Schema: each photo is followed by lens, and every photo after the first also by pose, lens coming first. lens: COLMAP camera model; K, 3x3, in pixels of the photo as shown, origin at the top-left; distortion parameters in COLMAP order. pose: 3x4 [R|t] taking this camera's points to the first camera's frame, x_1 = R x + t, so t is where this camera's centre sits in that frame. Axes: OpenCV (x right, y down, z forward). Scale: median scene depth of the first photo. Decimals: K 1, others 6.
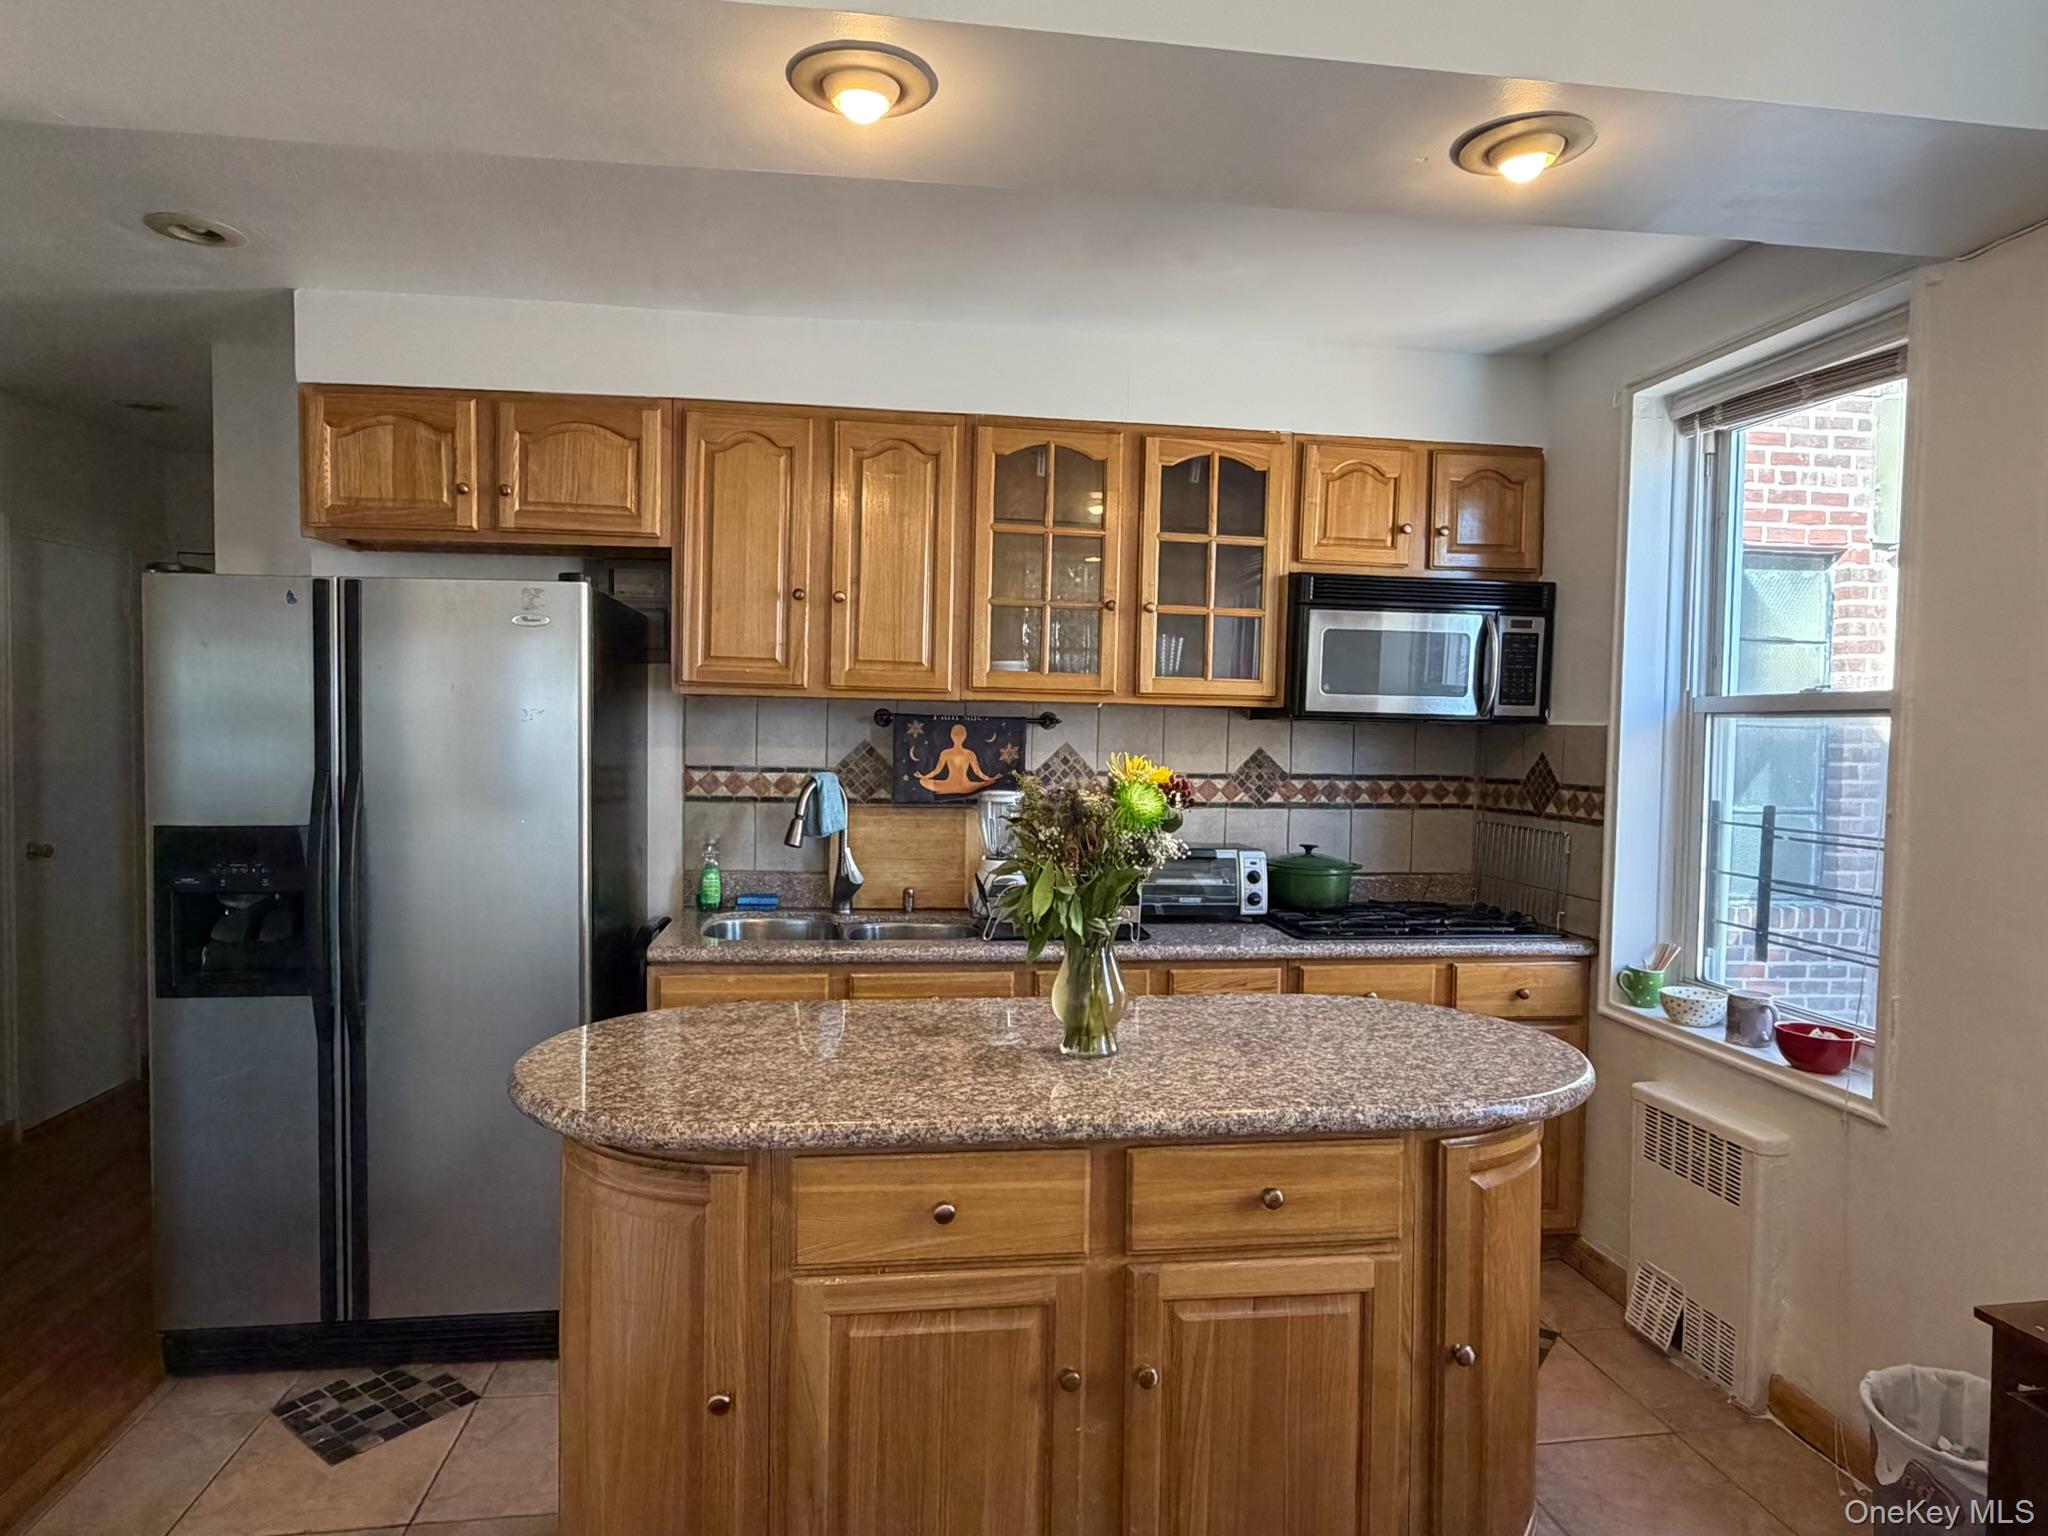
lens RADIAL K [[1197.2, 0, 1017.5], [0, 1197.2, 773.4], [0, 0, 1]] dist [0.000141, 0.000940]
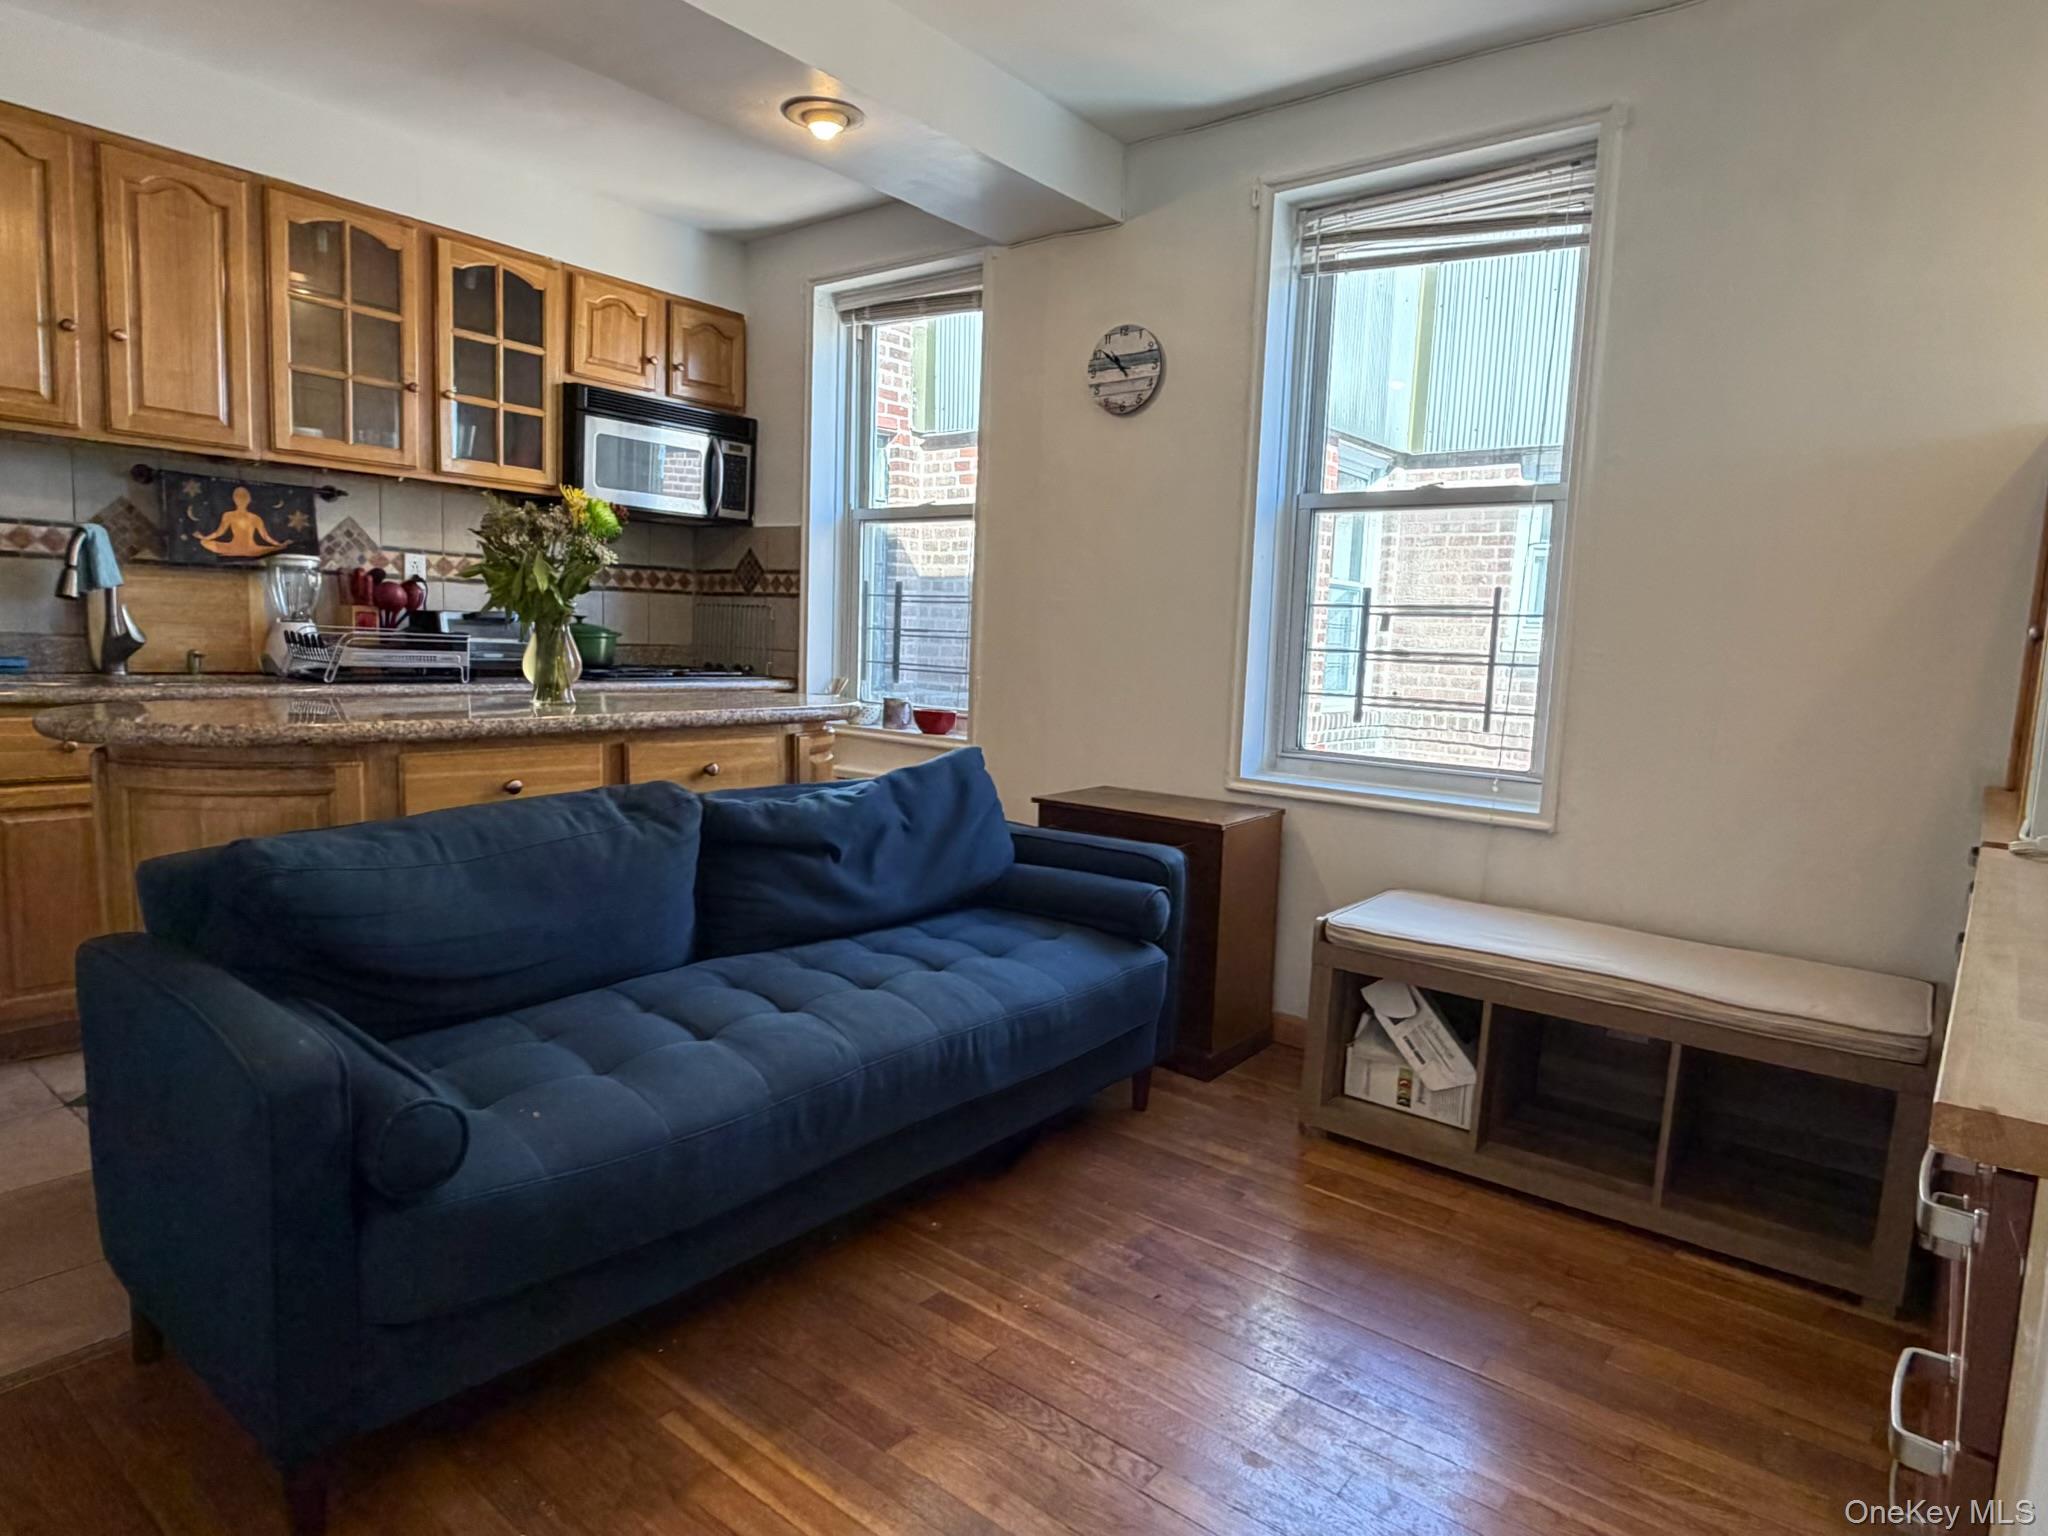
lens RADIAL K [[1197.2, 0, 1026.2], [0, 1197.2, 768.5], [0, 0, 1]] dist [0.000141, 0.000940]
pose [[0.727160, -0.070635, 0.682824, -0.284949], [0.001536, 0.994857, 0.101278, 0.097620], [-0.686466, -0.072597, 0.723529, -0.216744]]
